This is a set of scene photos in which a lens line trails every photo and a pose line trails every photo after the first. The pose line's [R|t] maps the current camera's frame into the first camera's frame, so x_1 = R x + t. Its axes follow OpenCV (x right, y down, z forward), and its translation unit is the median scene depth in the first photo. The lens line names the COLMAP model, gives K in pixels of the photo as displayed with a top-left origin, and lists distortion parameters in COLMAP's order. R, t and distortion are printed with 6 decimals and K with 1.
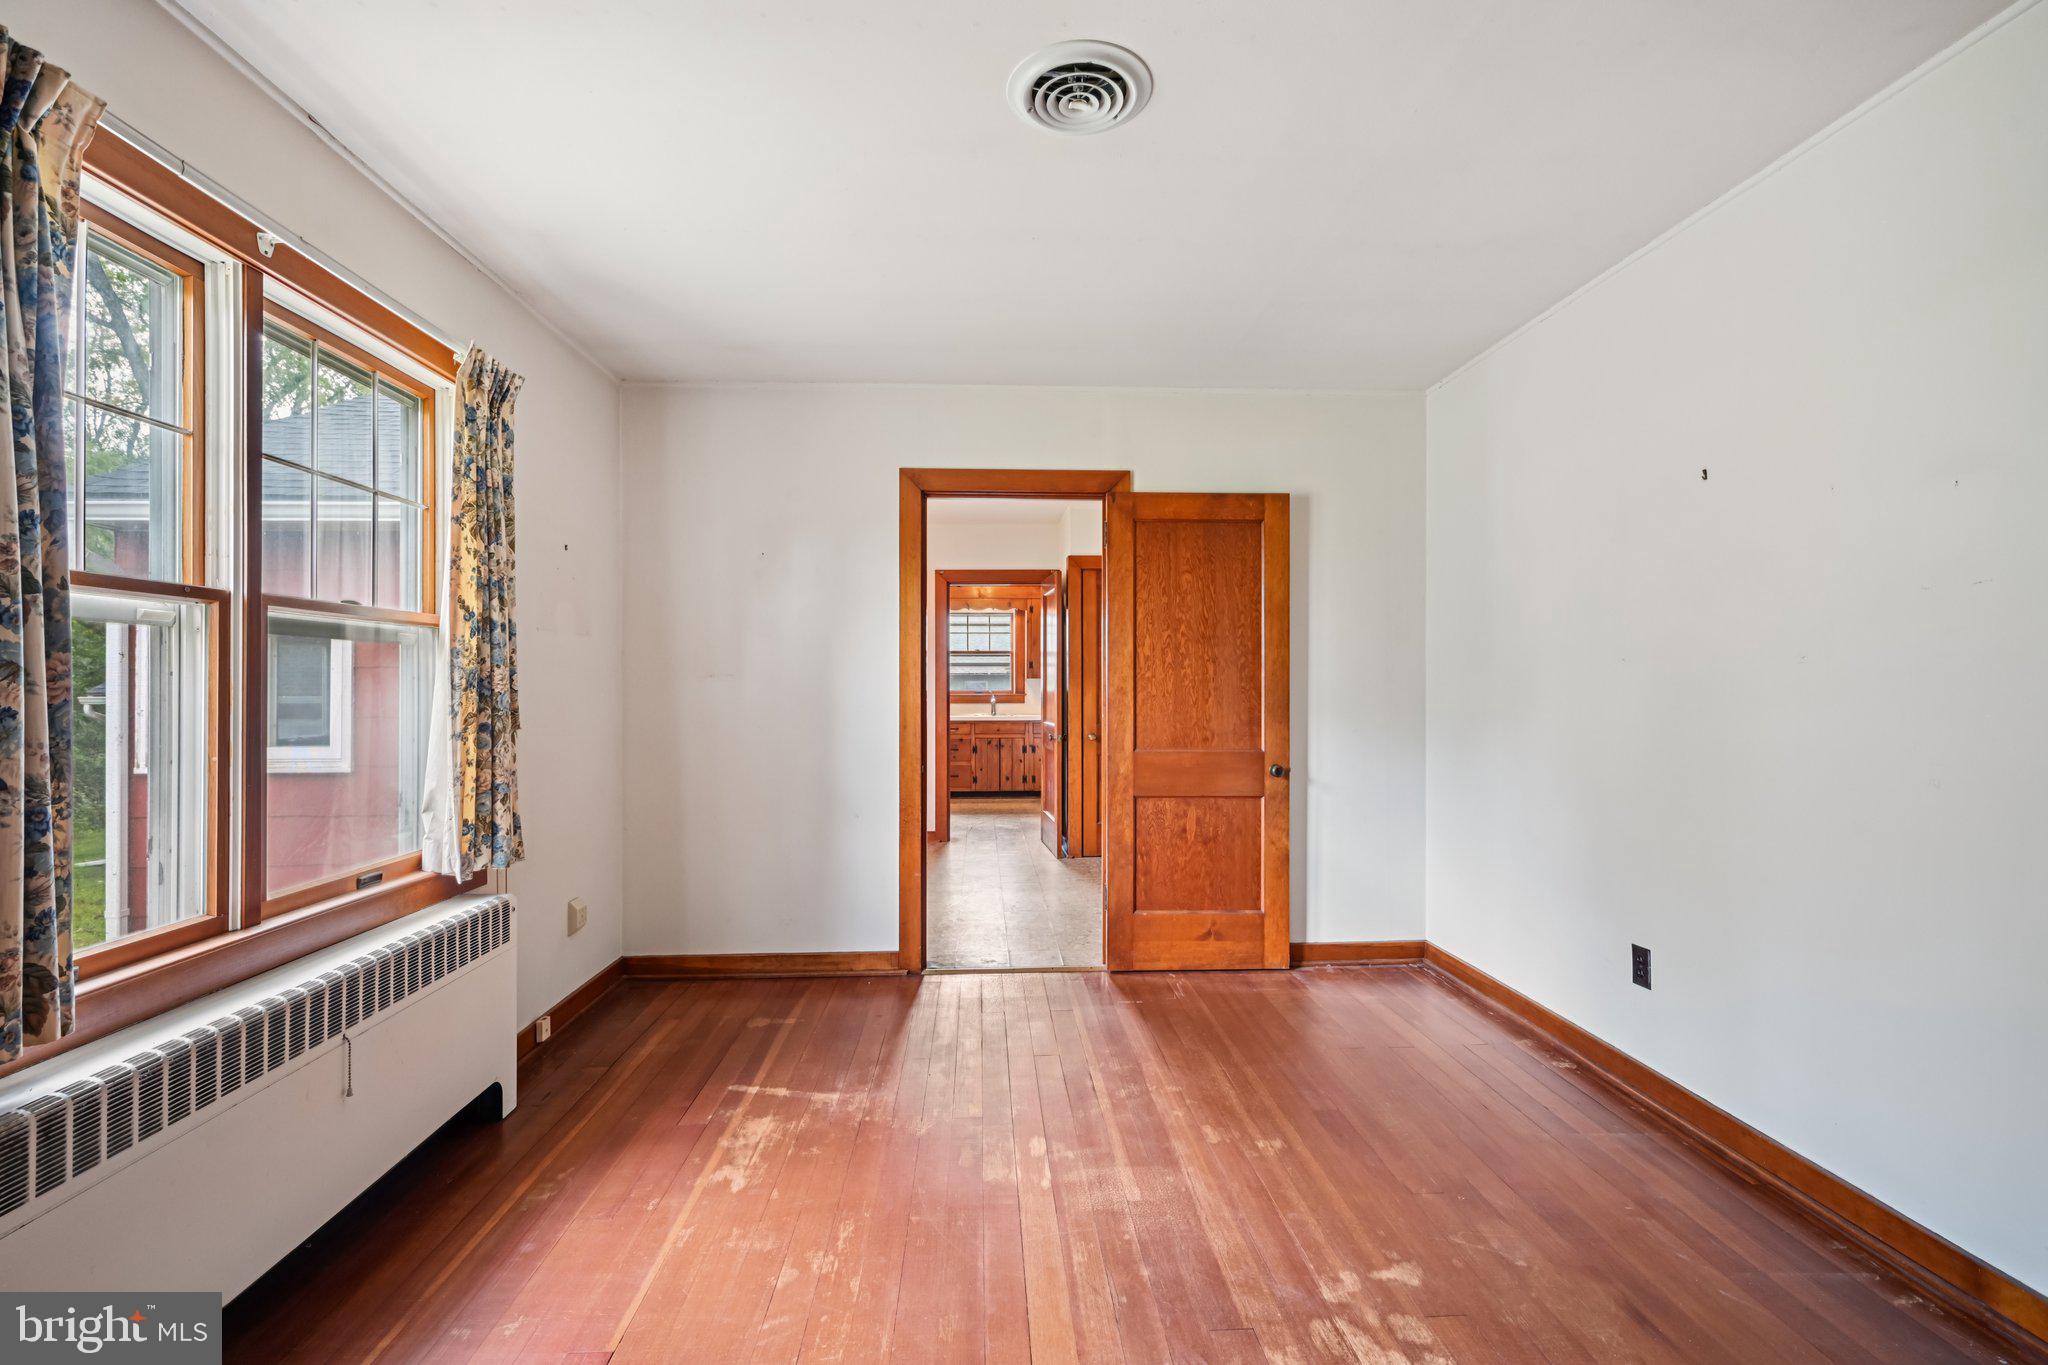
lens RADIAL K [[899.1, 0, 1016.4], [0, 899.1, 686.5], [0, 0, 1]] dist [-0.000006, 0.000481]
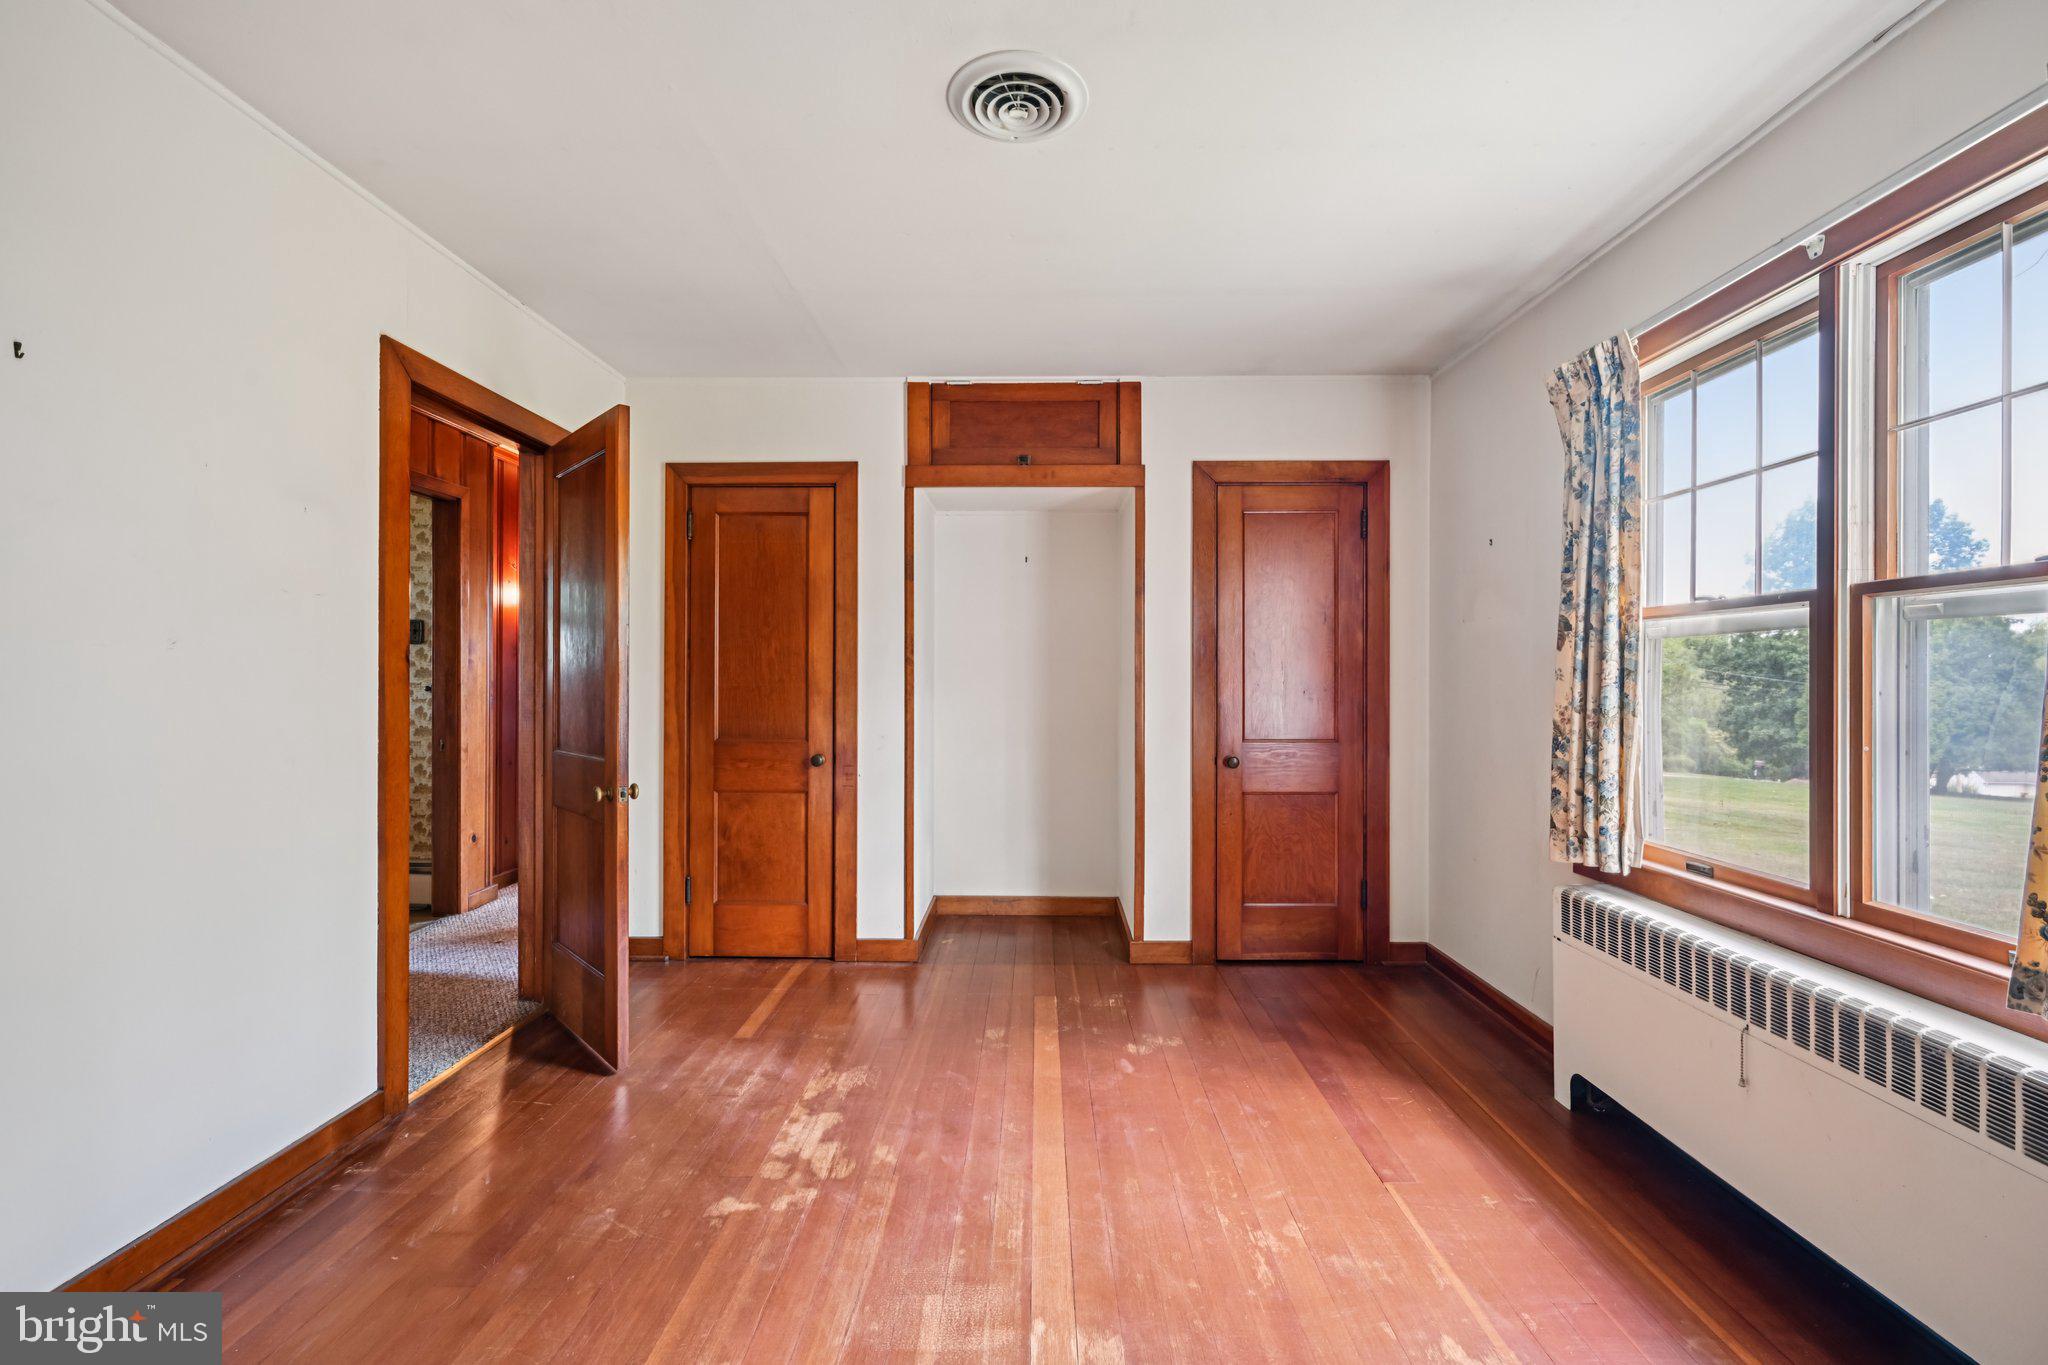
lens RADIAL K [[899.1, 0, 1018.0], [0, 899.1, 681.5], [0, 0, 1]] dist [-0.000006, 0.000481]
pose [[-0.997796, -0.001774, 0.066328, 0.000522], [-0.001352, 0.999979, 0.006401, -0.002415], [-0.066338, 0.006297, -0.997777, 2.073875]]
